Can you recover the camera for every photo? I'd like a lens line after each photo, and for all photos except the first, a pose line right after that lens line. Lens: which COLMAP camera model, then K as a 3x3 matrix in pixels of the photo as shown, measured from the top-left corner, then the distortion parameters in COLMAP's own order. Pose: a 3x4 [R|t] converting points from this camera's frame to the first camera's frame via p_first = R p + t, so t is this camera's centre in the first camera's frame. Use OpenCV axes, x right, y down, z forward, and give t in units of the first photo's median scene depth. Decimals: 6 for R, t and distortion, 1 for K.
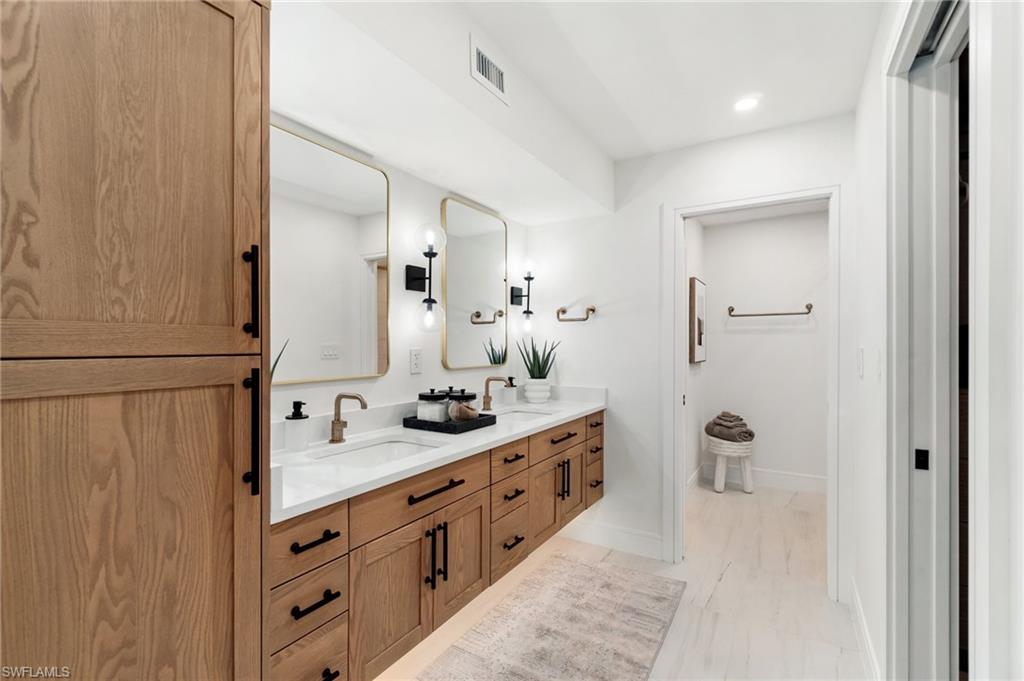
lens RADIAL K [[446.0, 0, 512.0], [0, 446.0, 340.5], [0, 0, 1]] dist [-0.001061, -0.000045]
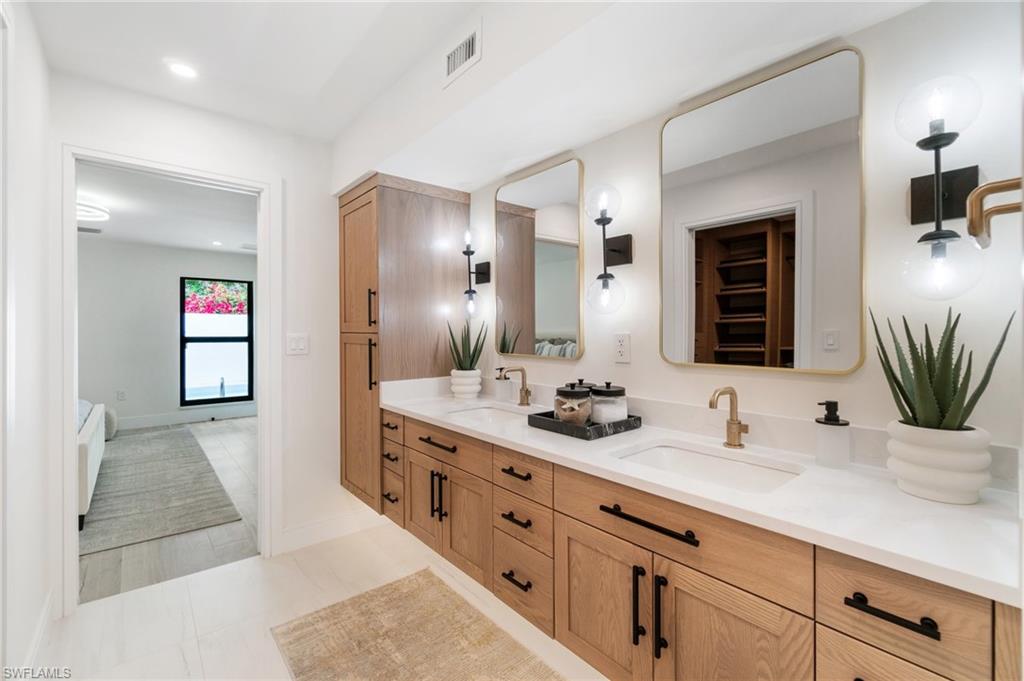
lens RADIAL K [[460.5, 0, 509.4], [0, 460.5, 323.5], [0, 0, 1]] dist [0.001727, 0.000076]
pose [[-0.324326, -0.010105, -0.945891, 0.692929], [0.009870, 0.999852, -0.014065, 0.009806], [0.945894, -0.013898, -0.324179, 1.114785]]
